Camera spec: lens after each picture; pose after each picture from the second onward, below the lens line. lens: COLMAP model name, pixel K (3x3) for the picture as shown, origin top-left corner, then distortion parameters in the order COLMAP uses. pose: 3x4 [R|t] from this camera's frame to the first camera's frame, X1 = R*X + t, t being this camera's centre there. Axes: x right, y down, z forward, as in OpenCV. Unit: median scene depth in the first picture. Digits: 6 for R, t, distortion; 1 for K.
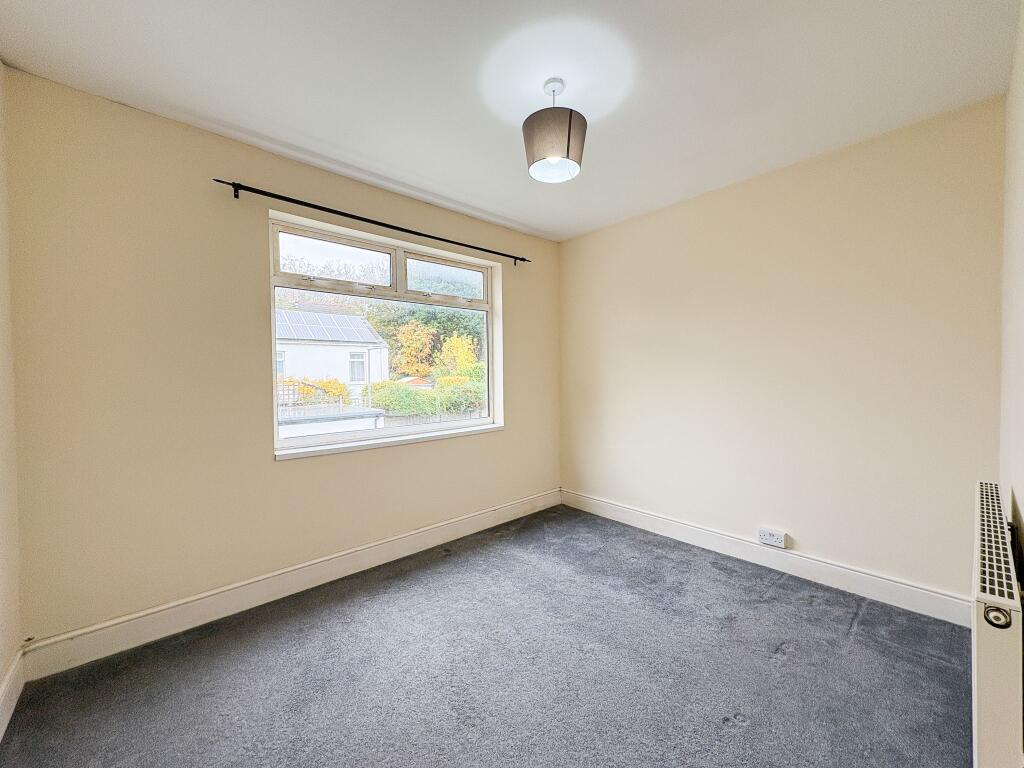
lens RADIAL K [[406.8, 0, 513.0], [0, 406.8, 384.7], [0, 0, 1]] dist [0.000042, -0.000047]
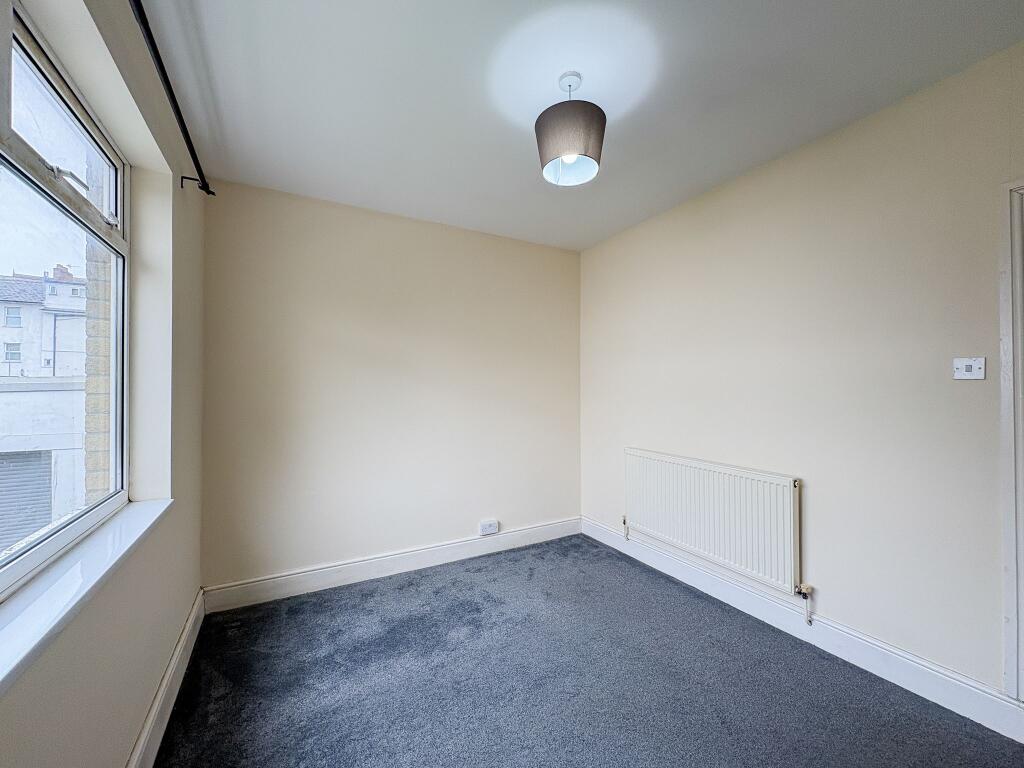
lens RADIAL K [[406.8, 0, 513.0], [0, 406.8, 384.7], [0, 0, 1]] dist [0.000042, -0.000047]
pose [[0.228186, 0.022104, 0.973367, -0.535321], [0.029846, 0.999114, -0.029686, -0.013845], [-0.973160, 0.035825, 0.227324, 0.627898]]
